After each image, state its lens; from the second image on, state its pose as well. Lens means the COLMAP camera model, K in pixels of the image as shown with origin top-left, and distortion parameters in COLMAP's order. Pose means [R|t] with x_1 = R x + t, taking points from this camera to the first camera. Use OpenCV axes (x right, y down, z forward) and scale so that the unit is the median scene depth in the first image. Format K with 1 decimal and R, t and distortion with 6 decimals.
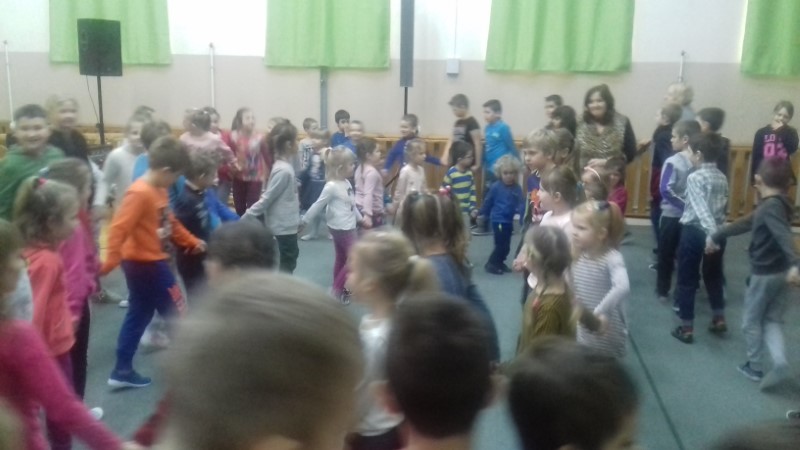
lens RADIAL K [[721.1, 0, 400.0], [0, 721.1, 225.0], [0, 0, 1]] dist [0.076450, -0.155730]
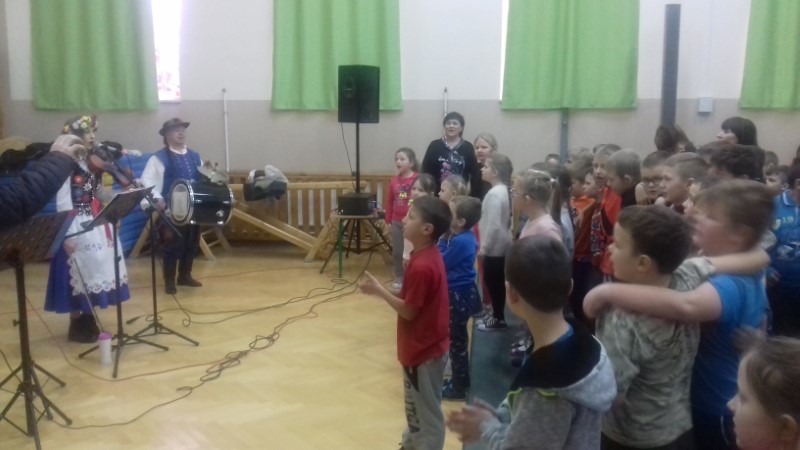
lens RADIAL K [[721.1, 0, 400.0], [0, 721.1, 225.0], [0, 0, 1]] dist [0.076450, -0.155730]
pose [[0.999144, -0.024129, 0.033604, -0.378844], [0.026017, 0.998039, -0.056926, -0.011241], [-0.032165, 0.057752, 0.997813, 0.037377]]
